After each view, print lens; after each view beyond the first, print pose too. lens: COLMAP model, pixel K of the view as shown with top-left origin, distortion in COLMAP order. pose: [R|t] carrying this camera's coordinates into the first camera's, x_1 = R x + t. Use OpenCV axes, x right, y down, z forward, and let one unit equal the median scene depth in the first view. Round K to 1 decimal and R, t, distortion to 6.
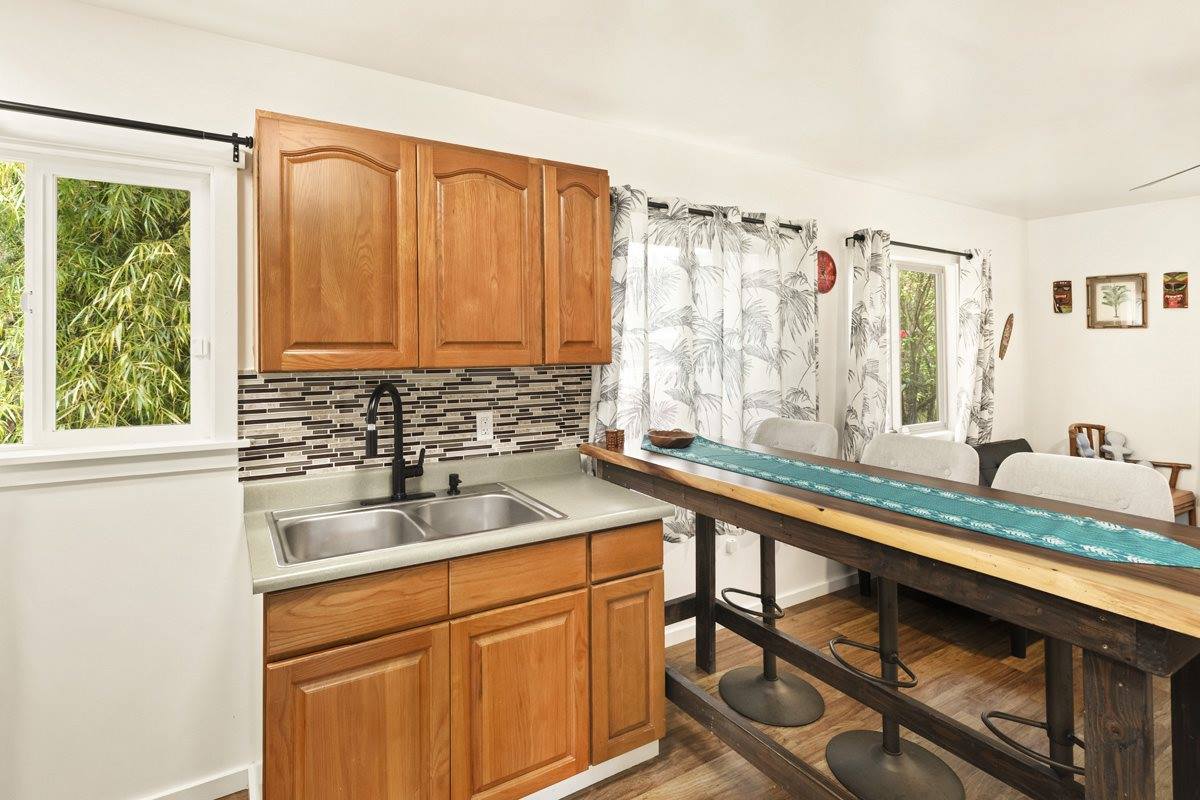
lens RADIAL K [[548.8, 0, 608.1], [0, 548.8, 333.8], [0, 0, 1]] dist [0.014437, 0.000145]
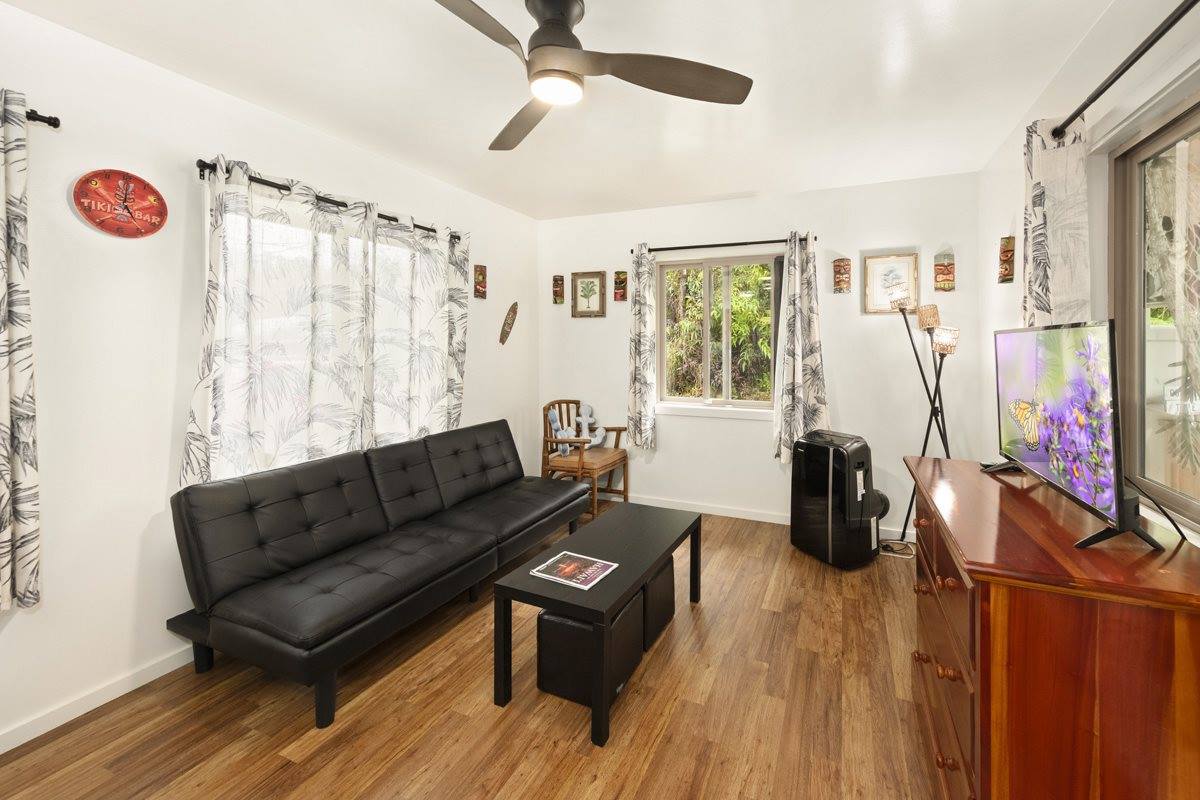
lens RADIAL K [[473.0, 0, 624.5], [0, 473.0, 341.6], [0, 0, 1]] dist [0.001360, 0.000260]
pose [[0.811984, -0.003812, 0.583667, 0.391330], [-0.005435, 0.999886, 0.014092, 0.027474], [-0.583655, -0.014614, 0.811871, 0.138893]]
